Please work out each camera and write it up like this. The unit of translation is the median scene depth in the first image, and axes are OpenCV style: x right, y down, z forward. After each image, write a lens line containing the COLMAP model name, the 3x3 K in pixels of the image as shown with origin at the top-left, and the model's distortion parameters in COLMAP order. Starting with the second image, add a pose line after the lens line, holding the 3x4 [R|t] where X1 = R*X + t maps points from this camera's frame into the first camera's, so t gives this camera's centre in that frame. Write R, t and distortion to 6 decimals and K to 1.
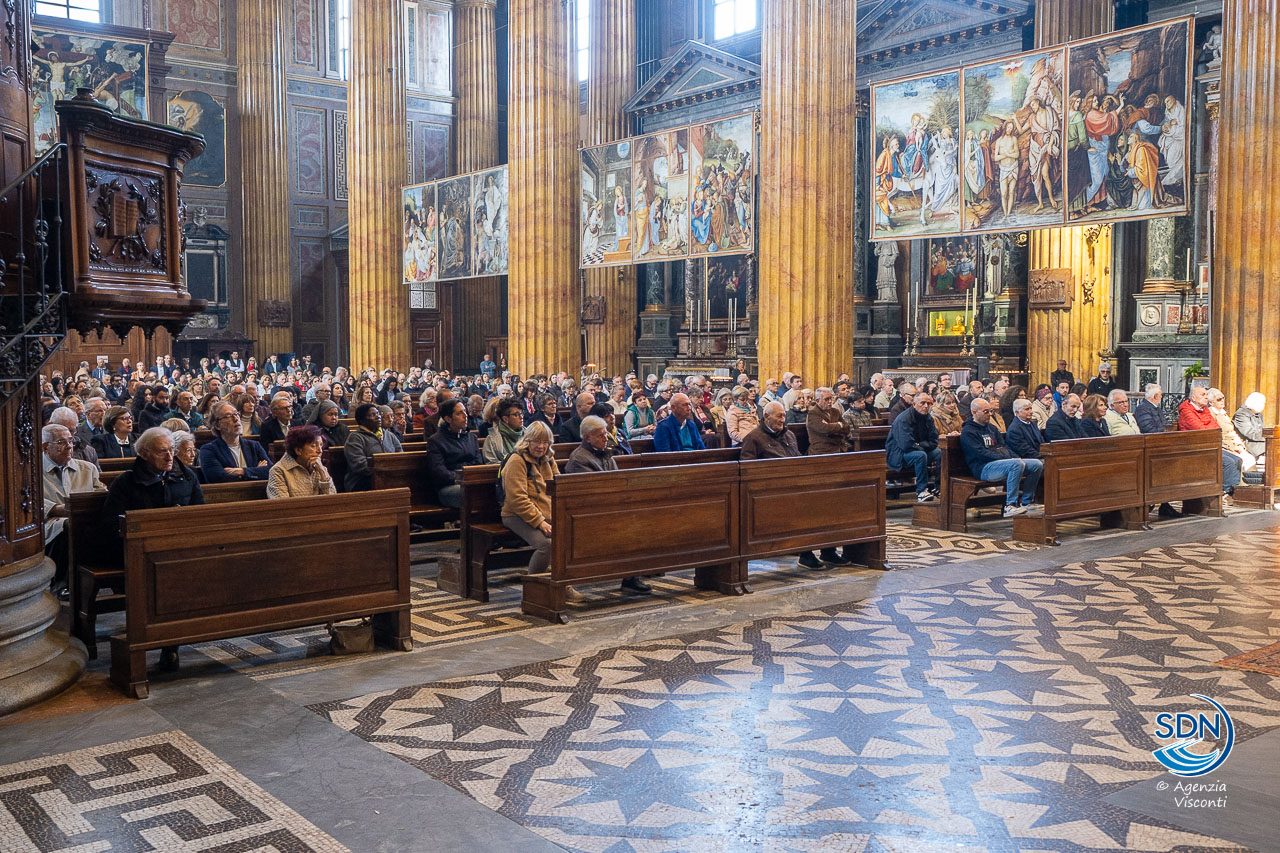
lens RADIAL K [[1228.6, 0, 640.0], [0, 1228.6, 426.5], [0, 0, 1]] dist [0.008566, -0.006182]
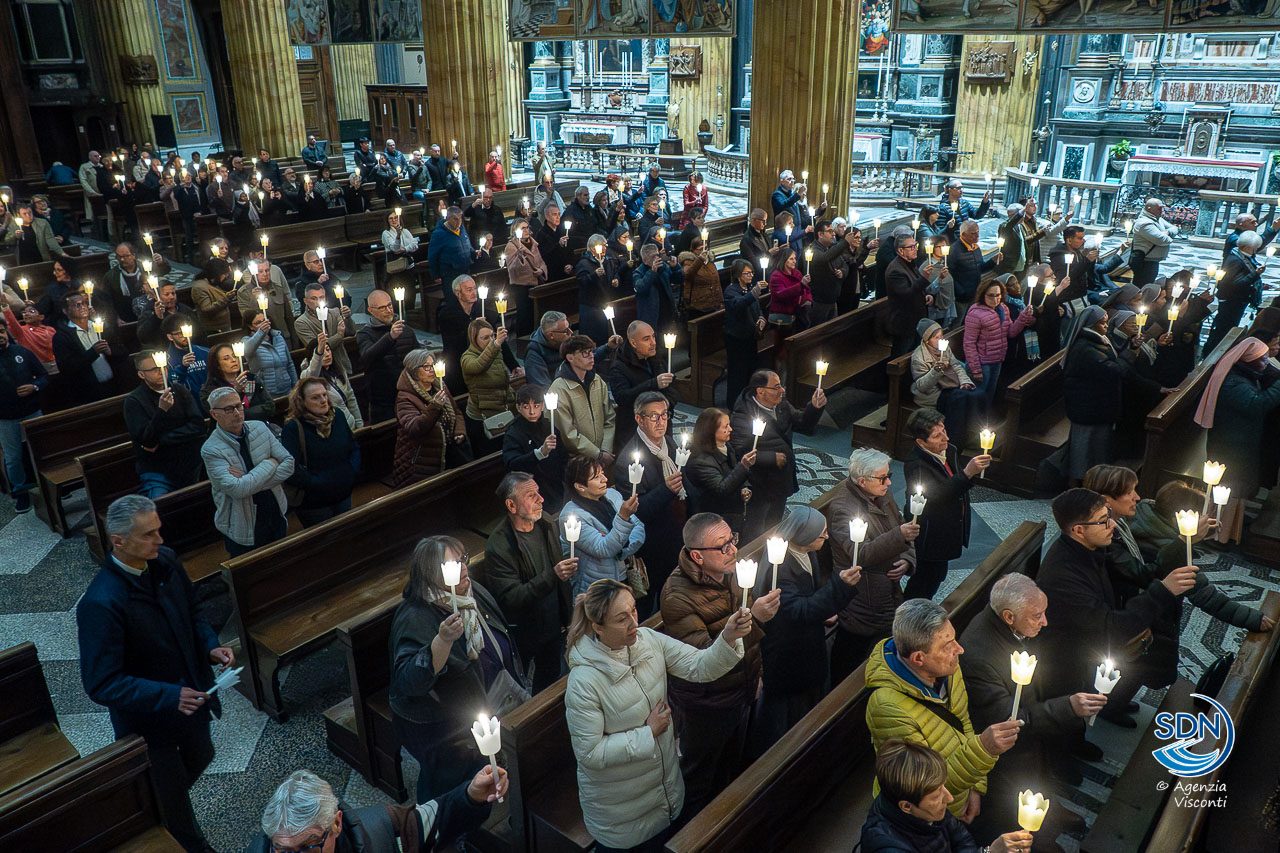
lens RADIAL K [[942.3, 0, 640.0], [0, 942.3, 426.5], [0, 0, 1]] dist [-0.014016, 0.008077]
pose [[0.981666, -0.079066, 0.173440, -0.111108], [0.020573, 0.948545, 0.315974, -0.087398], [-0.189498, -0.306613, 0.932780, 0.283334]]
